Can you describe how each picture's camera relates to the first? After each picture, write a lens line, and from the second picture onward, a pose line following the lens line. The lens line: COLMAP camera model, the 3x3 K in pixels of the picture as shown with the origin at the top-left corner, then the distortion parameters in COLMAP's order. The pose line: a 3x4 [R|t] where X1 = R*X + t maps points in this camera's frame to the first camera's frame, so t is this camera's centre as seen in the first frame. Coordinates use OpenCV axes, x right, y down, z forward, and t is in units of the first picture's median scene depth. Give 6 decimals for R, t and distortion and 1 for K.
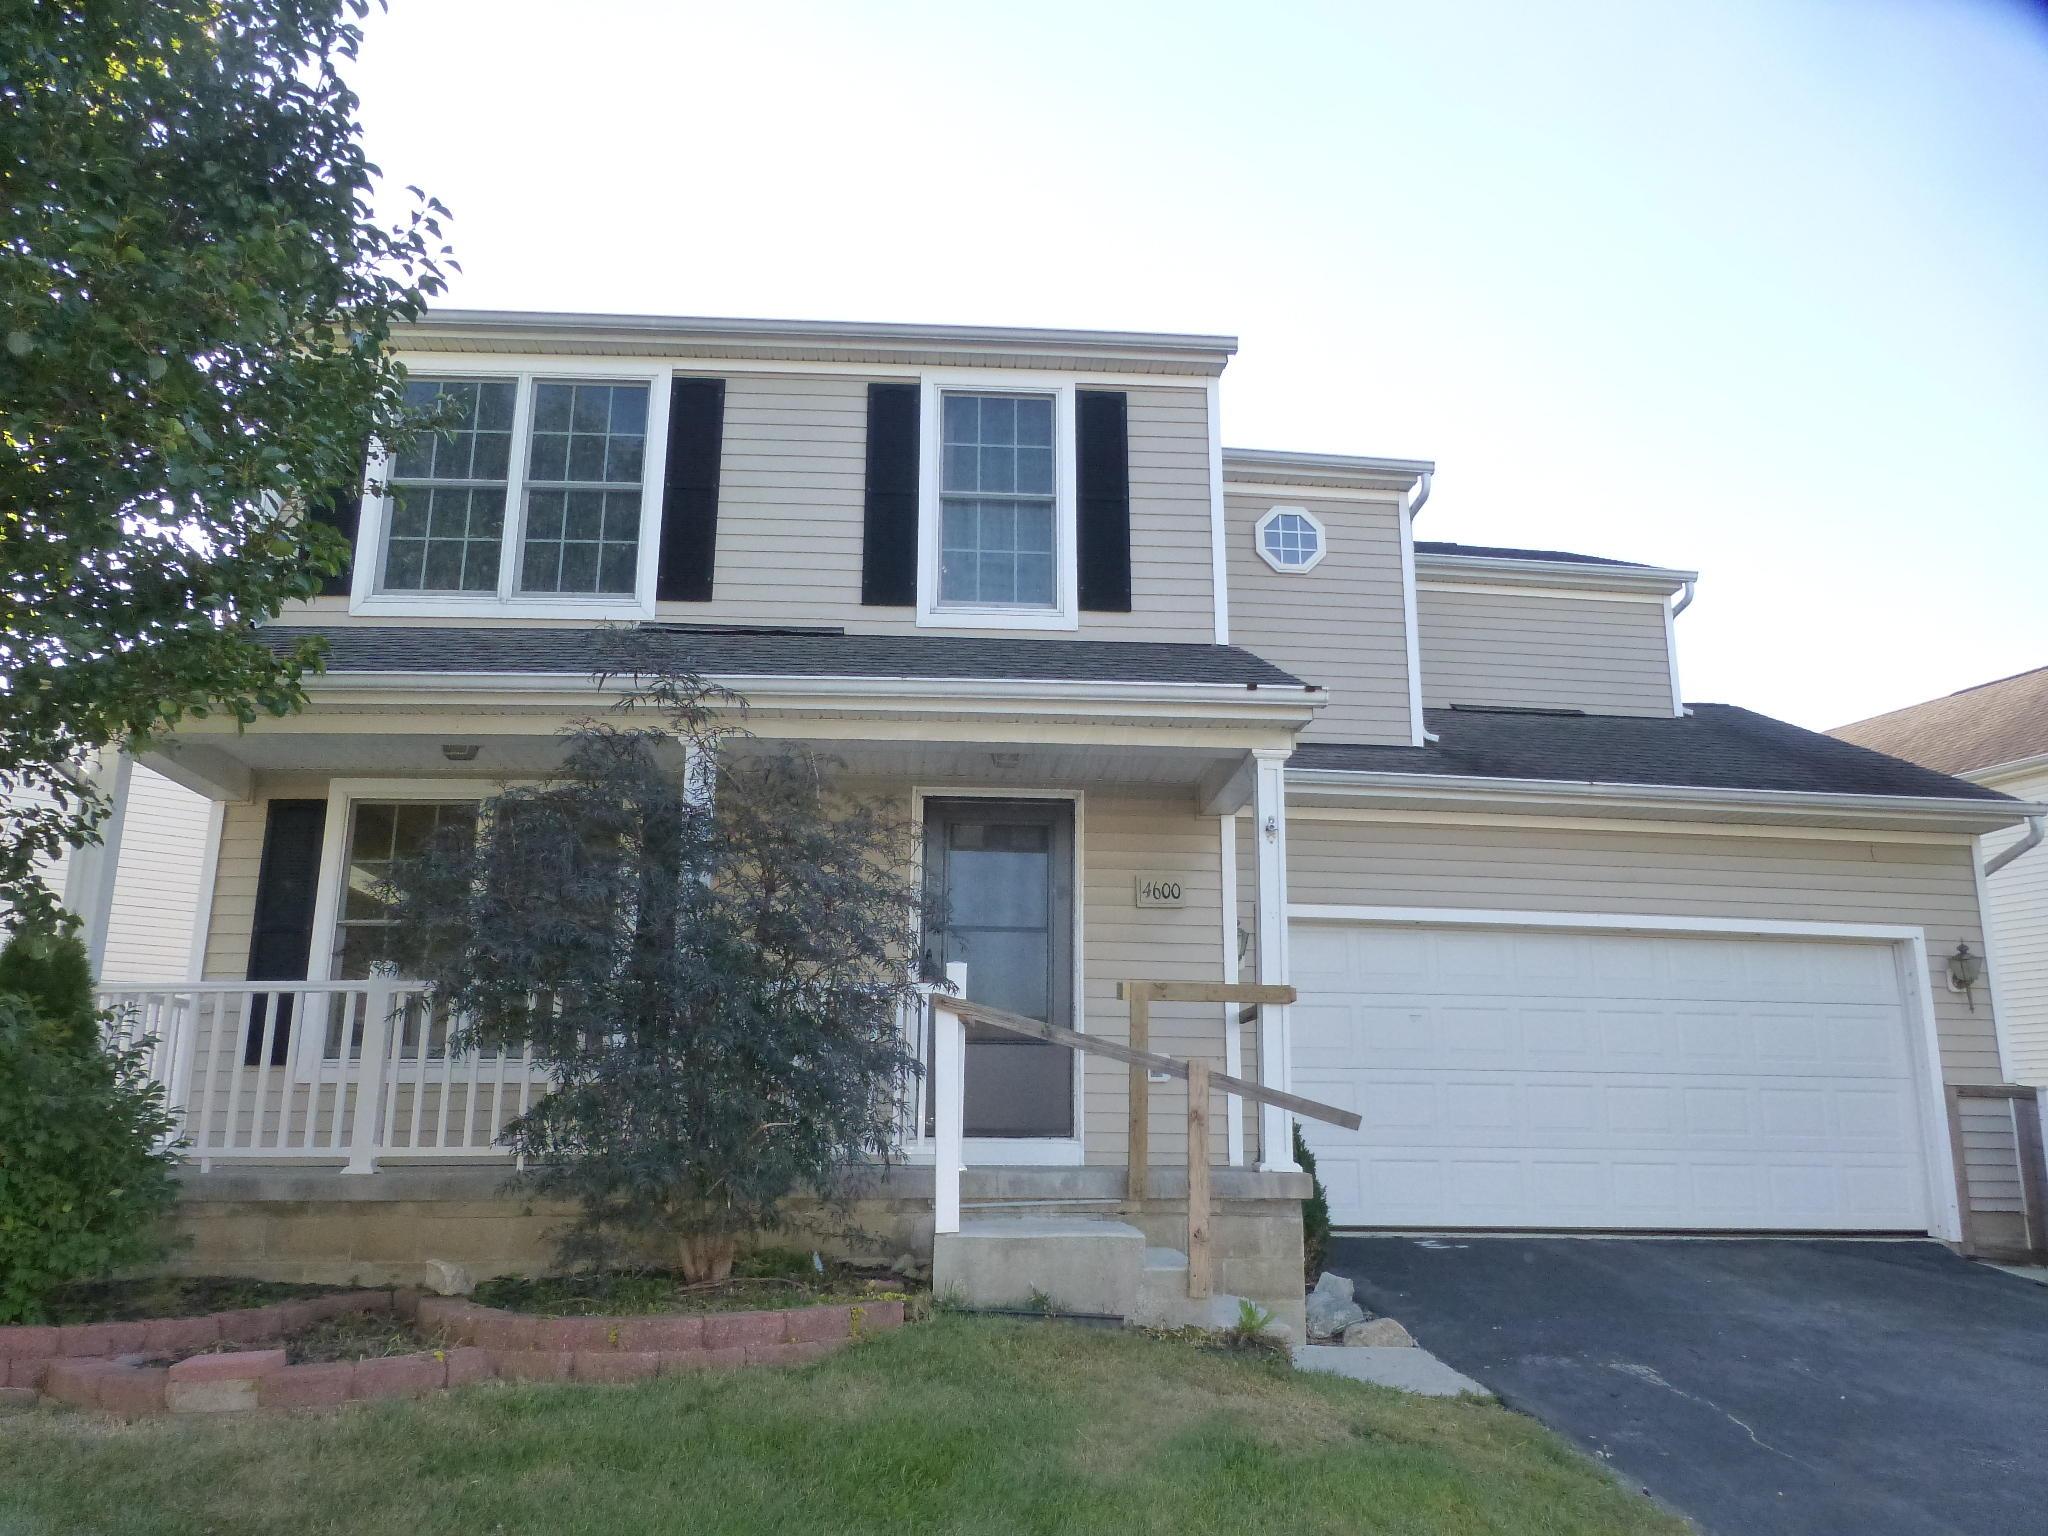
lens RADIAL K [[1465.7, 0, 1024.0], [0, 1465.7, 768.0], [0, 0, 1]] dist [0.027503, -0.054955]
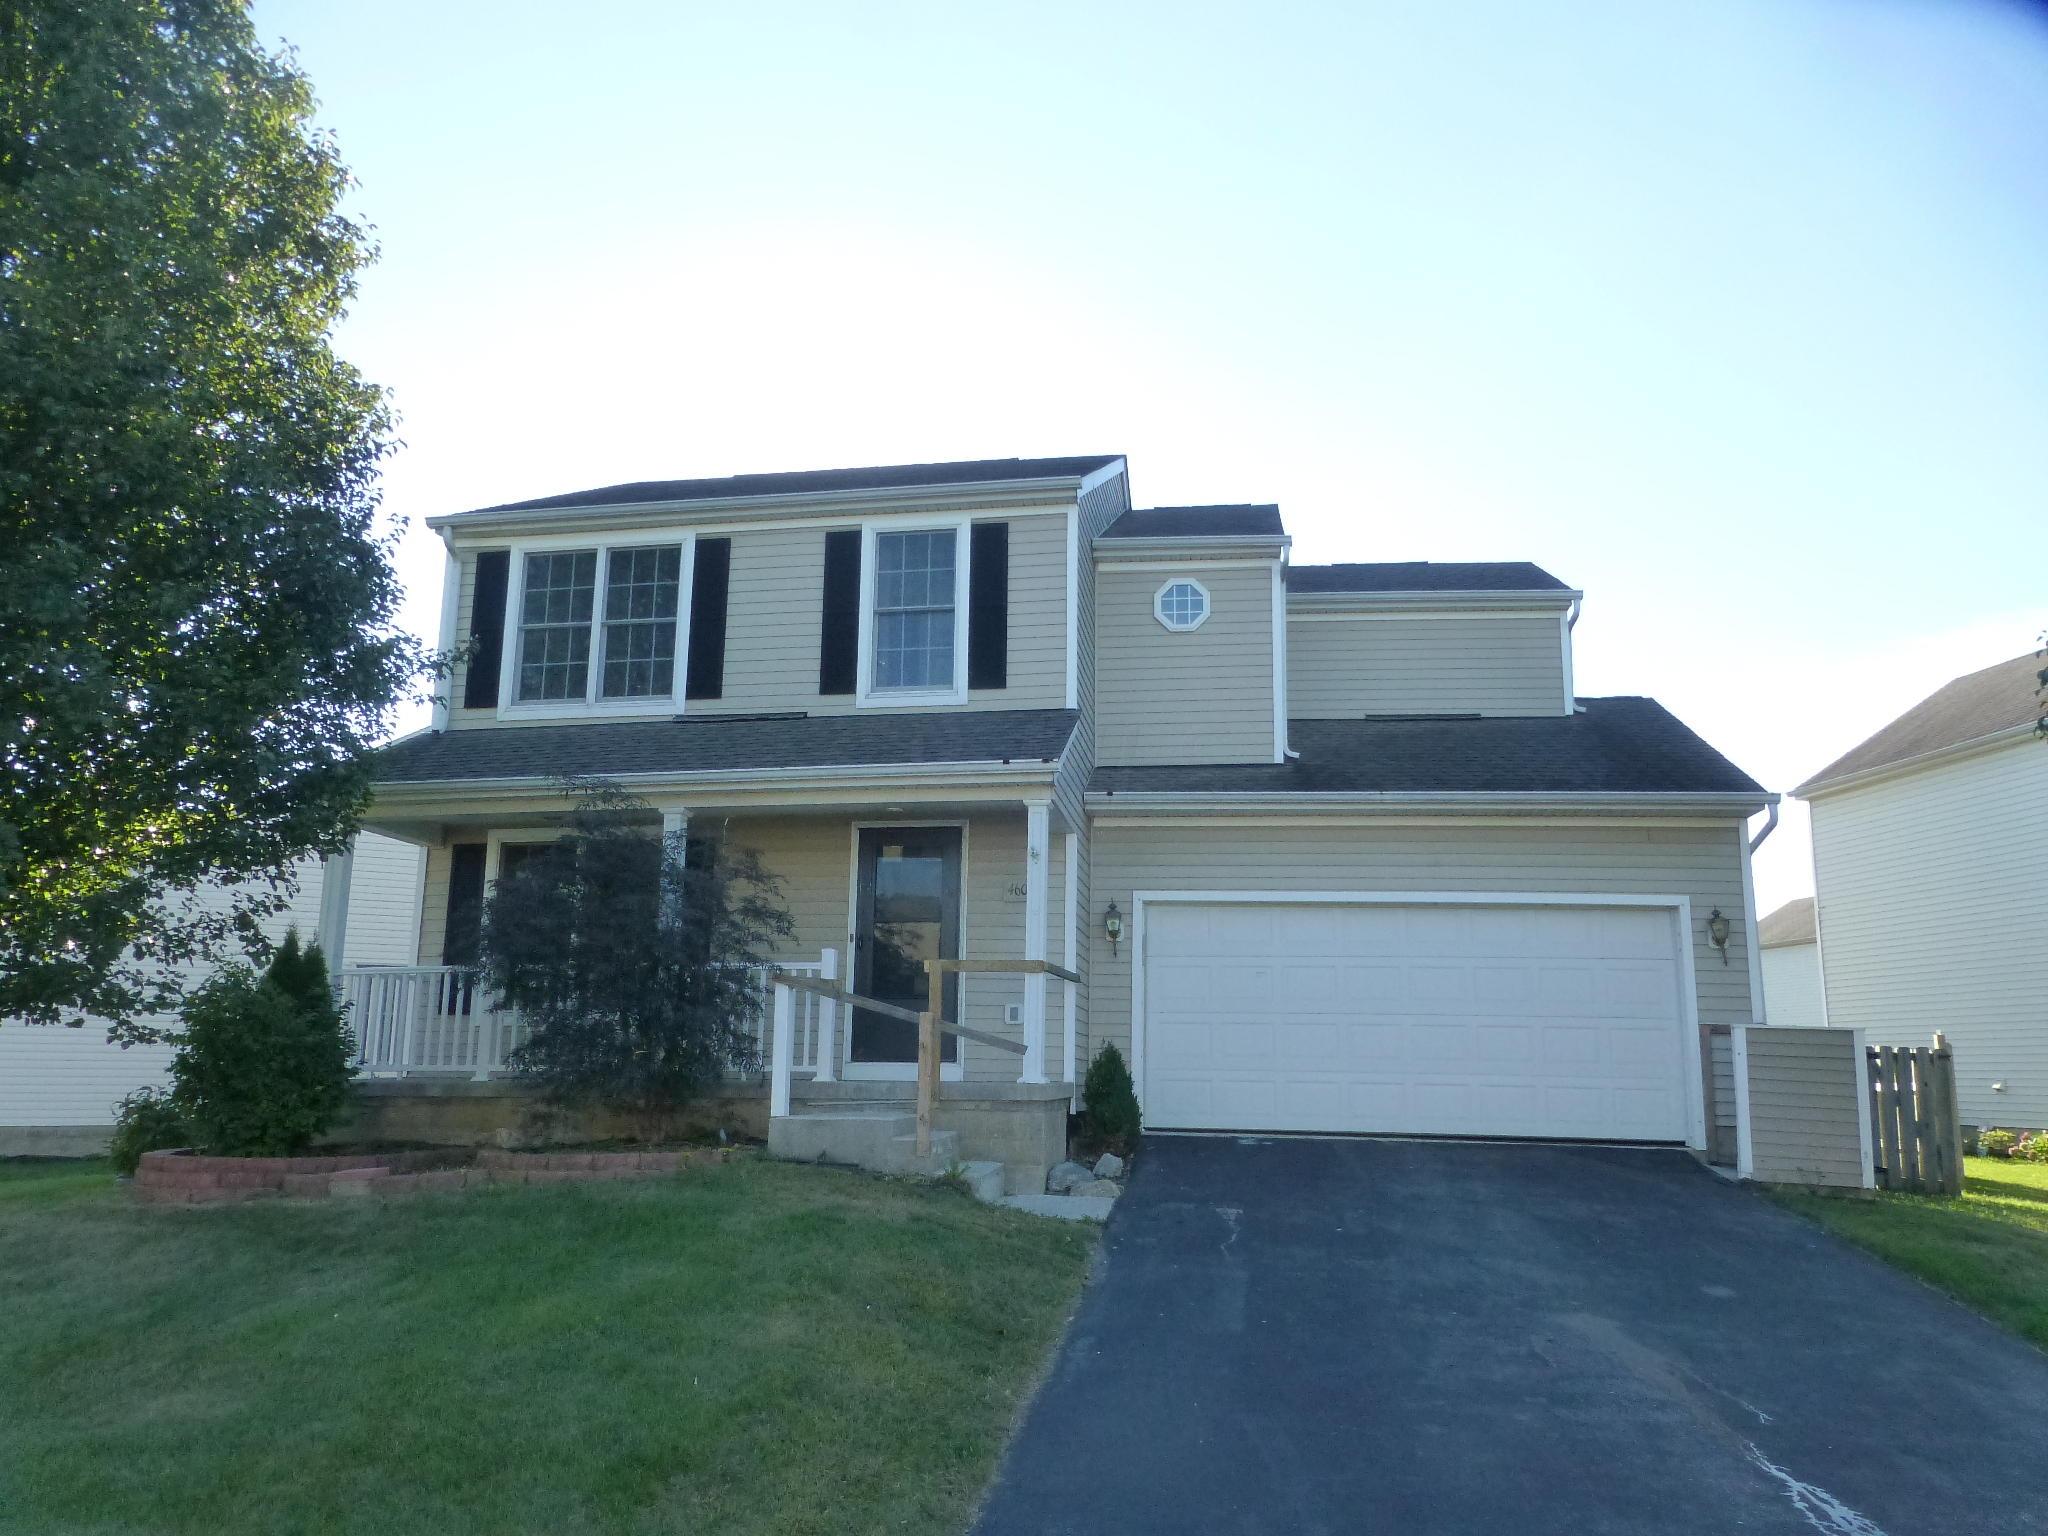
lens RADIAL K [[1452.1, 0, 1024.0], [0, 1452.1, 768.0], [0, 0, 1]] dist [0.022394, -0.003971]
pose [[0.975139, -0.040910, -0.217787, 0.390913], [0.050077, 0.998069, 0.036739, -0.081212], [0.215863, -0.046732, 0.975305, -0.347097]]
